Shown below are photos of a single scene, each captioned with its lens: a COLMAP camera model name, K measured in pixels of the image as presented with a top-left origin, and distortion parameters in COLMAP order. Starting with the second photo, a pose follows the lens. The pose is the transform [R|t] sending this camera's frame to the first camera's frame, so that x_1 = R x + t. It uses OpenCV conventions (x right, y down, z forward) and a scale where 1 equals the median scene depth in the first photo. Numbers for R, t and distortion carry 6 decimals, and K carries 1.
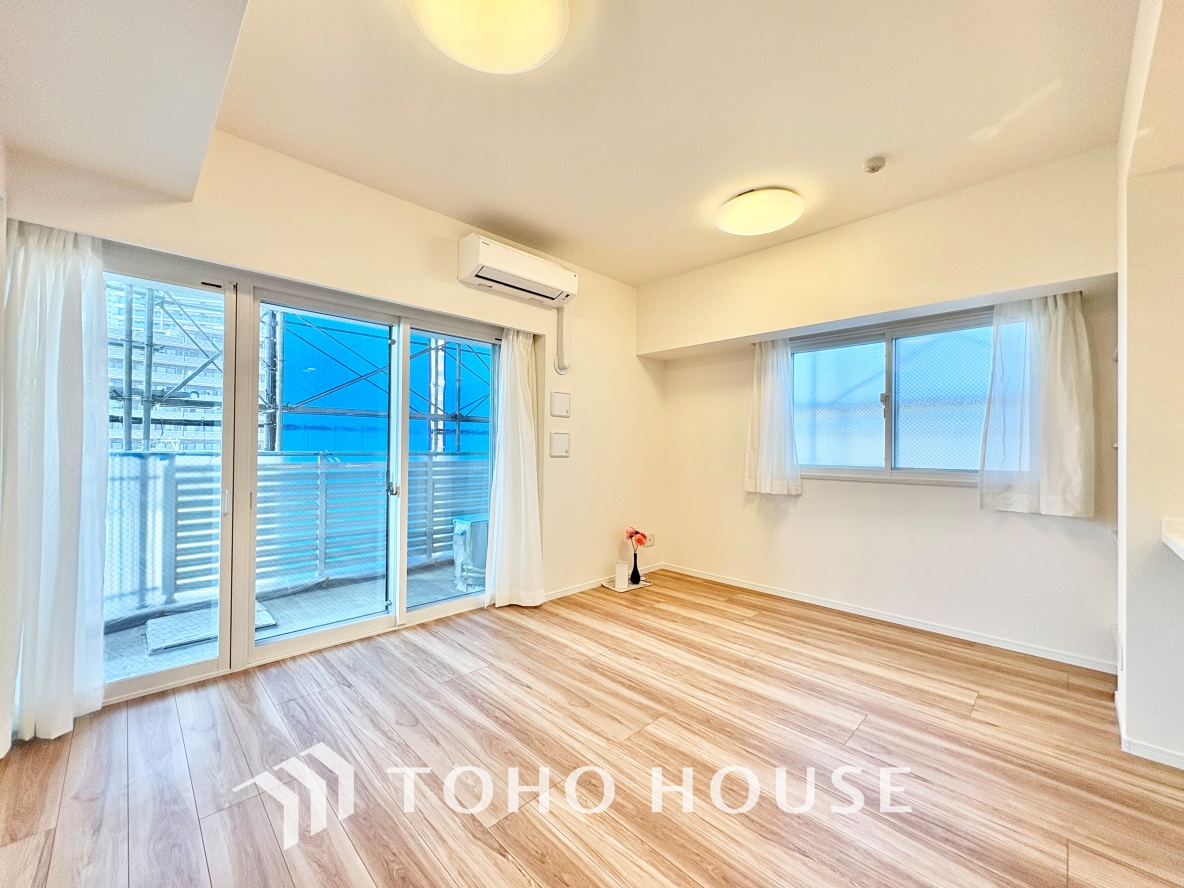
lens RADIAL K [[472.0, 0, 591.6], [0, 472.0, 444.4], [0, 0, 1]] dist [-0.000483, 0.000460]
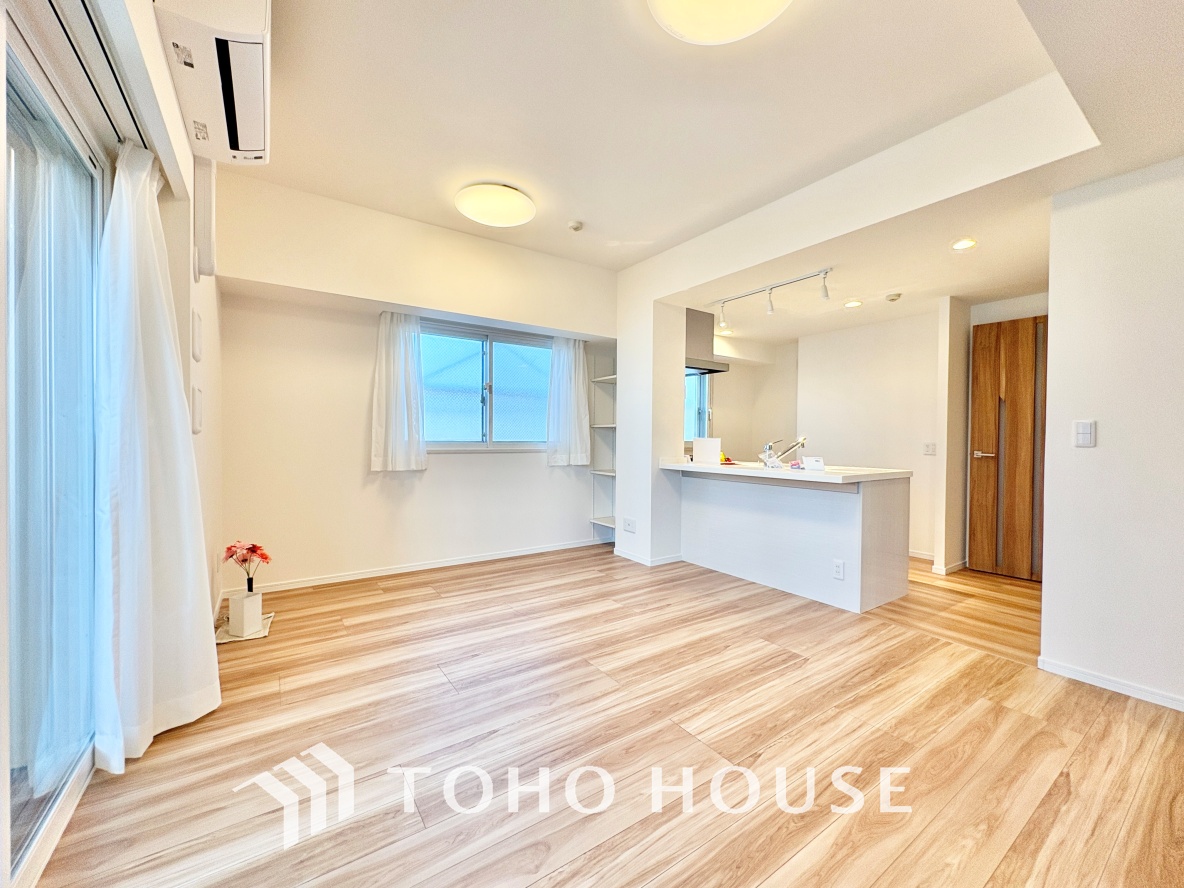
lens RADIAL K [[472.0, 0, 592.0], [0, 472.0, 444.7], [0, 0, 1]] dist [-0.000483, 0.000460]
pose [[0.175848, -0.023121, 0.984146, -0.599936], [-0.015494, 0.999535, 0.026251, 0.021175], [-0.984295, -0.019865, 0.175408, 0.513331]]
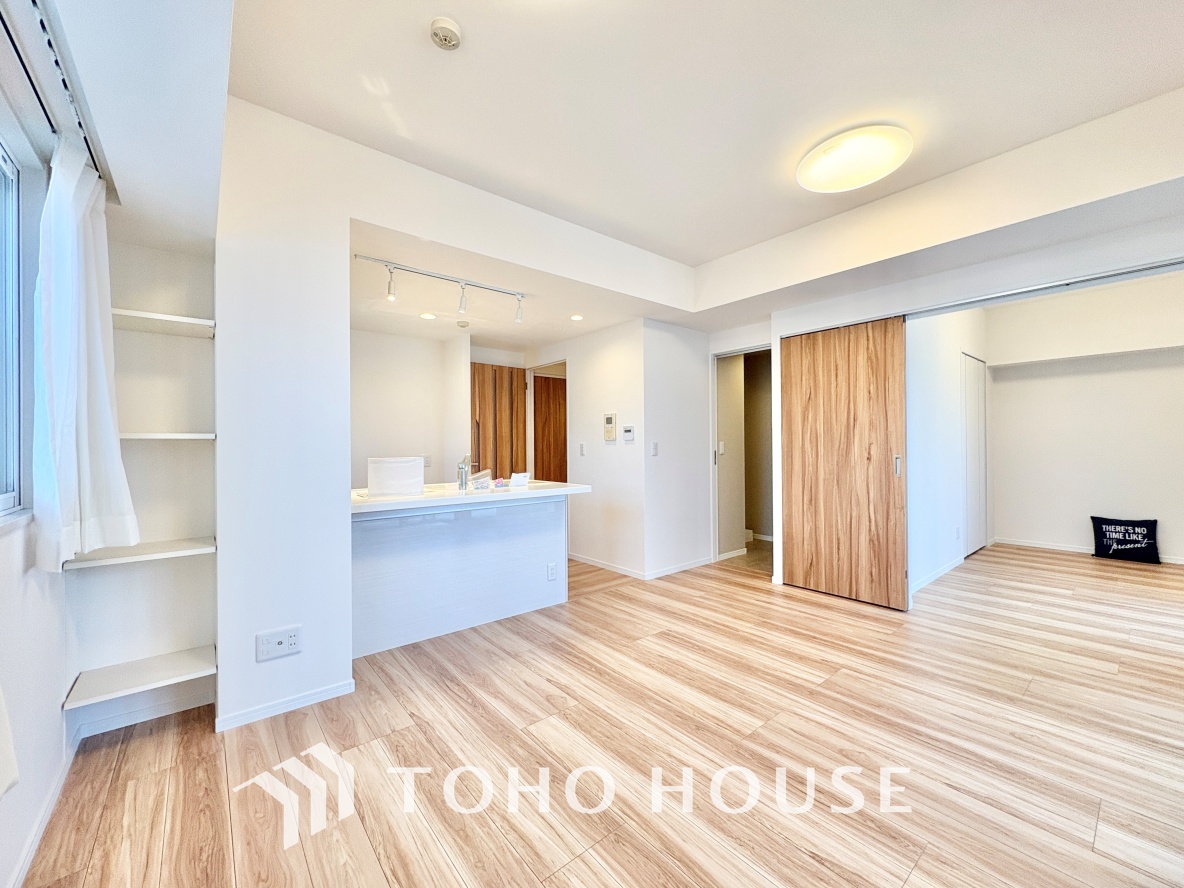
lens RADIAL K [[472.0, 0, 591.9], [0, 472.0, 445.1], [0, 0, 1]] dist [-0.000483, 0.000460]
pose [[-0.996181, -0.002296, 0.087286, 0.237207], [-0.003221, 0.999940, -0.010464, 0.015880], [-0.087257, -0.010705, -0.996128, 1.240432]]
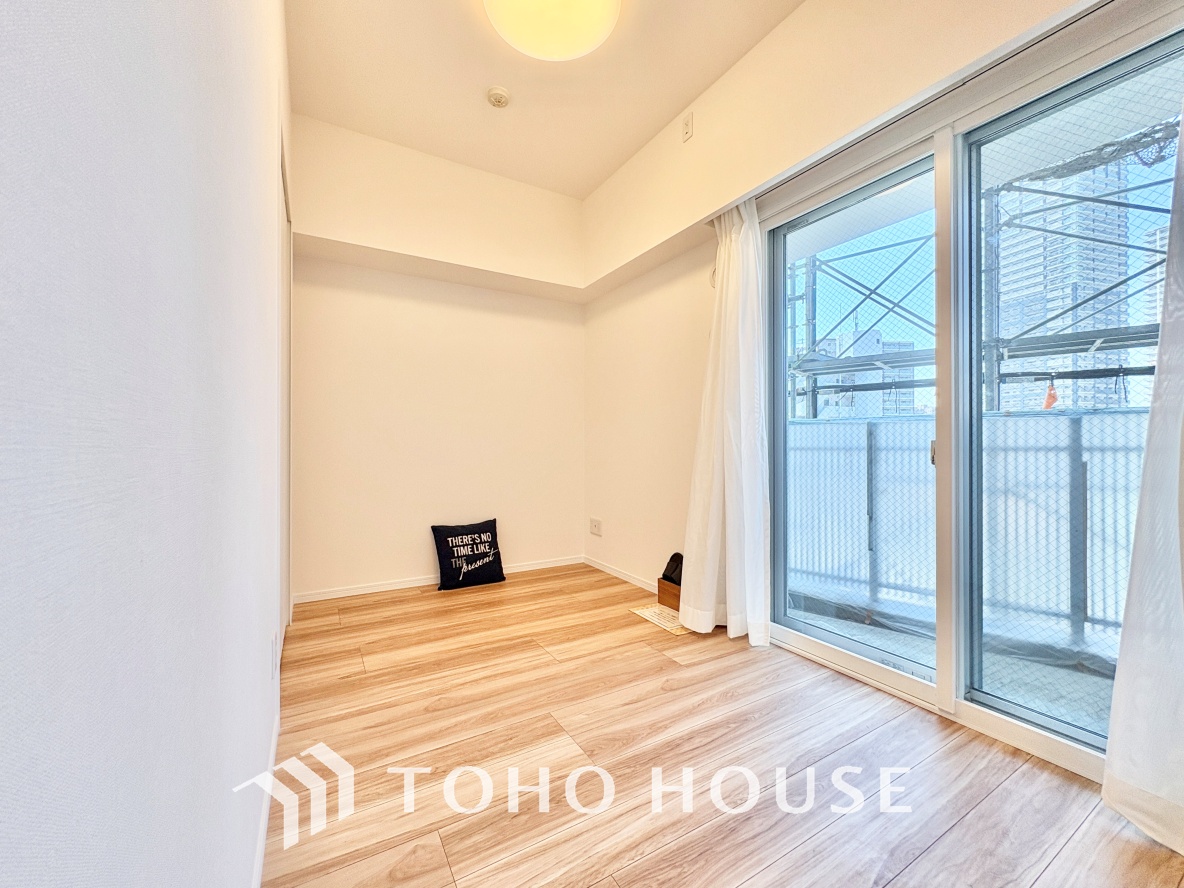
lens RADIAL K [[472.0, 0, 588.8], [0, 472.0, 446.9], [0, 0, 1]] dist [-0.000483, 0.000460]
pose [[-0.251470, -0.015921, -0.967734, -0.366845], [0.006366, 0.999816, -0.018103, 0.080202], [0.967844, -0.010713, -0.251322, 0.146634]]
